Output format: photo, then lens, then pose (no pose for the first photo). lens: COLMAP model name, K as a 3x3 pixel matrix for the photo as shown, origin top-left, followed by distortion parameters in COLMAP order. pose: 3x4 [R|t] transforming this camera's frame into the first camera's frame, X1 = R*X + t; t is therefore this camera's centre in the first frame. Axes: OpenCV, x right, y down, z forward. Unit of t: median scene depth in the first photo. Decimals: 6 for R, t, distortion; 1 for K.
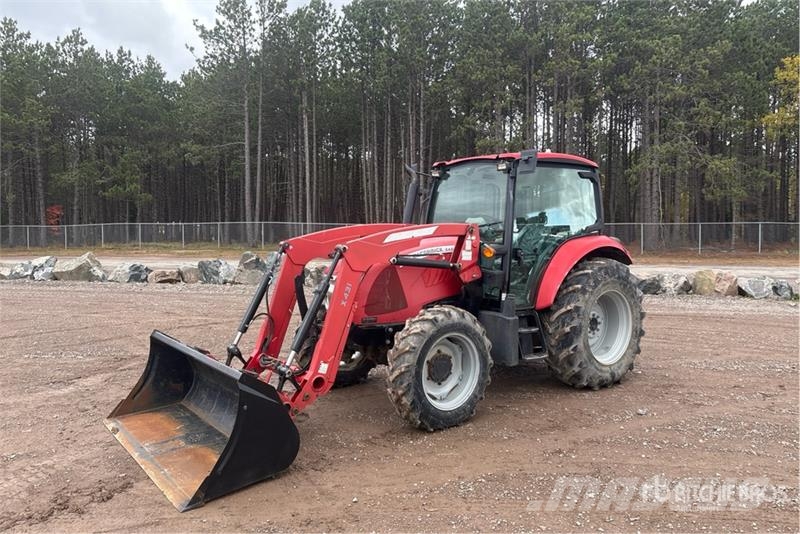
lens RADIAL K [[608.6, 0, 408.8], [0, 608.6, 248.4], [0, 0, 1]] dist [0.073313, -0.077977]
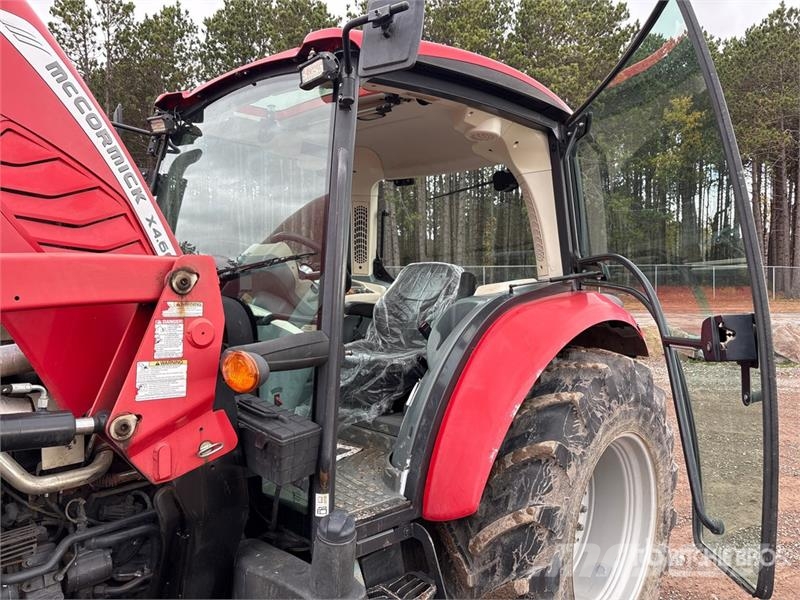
lens RADIAL K [[611.2, 0, 401.4], [0, 611.2, 297.3], [0, 0, 1]] dist [0.050668, -0.048383]
pose [[0.987027, -0.007436, 0.160380, 0.141544], [0.006126, 0.999944, 0.008664, -0.023115], [-0.160435, -0.007569, 0.987017, 0.672530]]
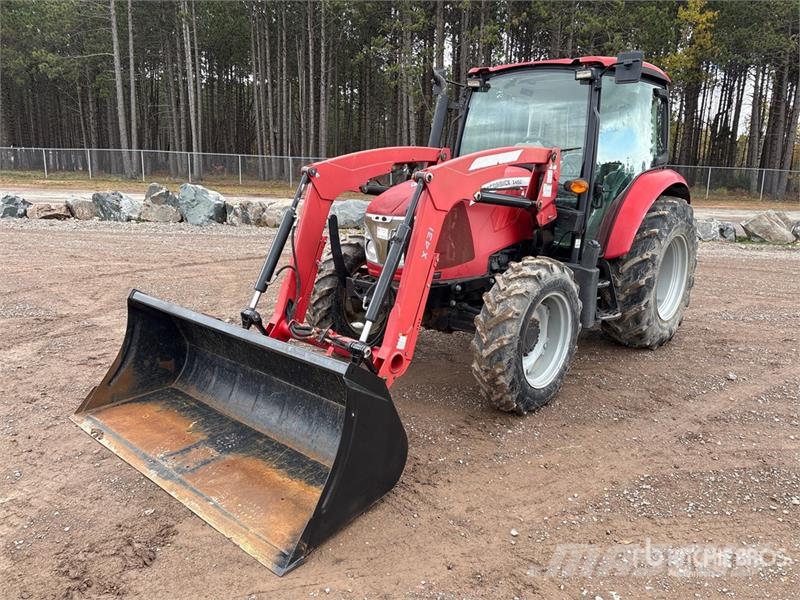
lens RADIAL K [[611.2, 0, 401.4], [0, 611.2, 297.3], [0, 0, 1]] dist [0.050668, -0.048383]
pose [[0.983828, -0.012597, 0.178675, -0.210835], [-0.019497, 0.984066, 0.176732, 0.009899], [-0.178054, -0.177358, 0.967905, 0.233660]]
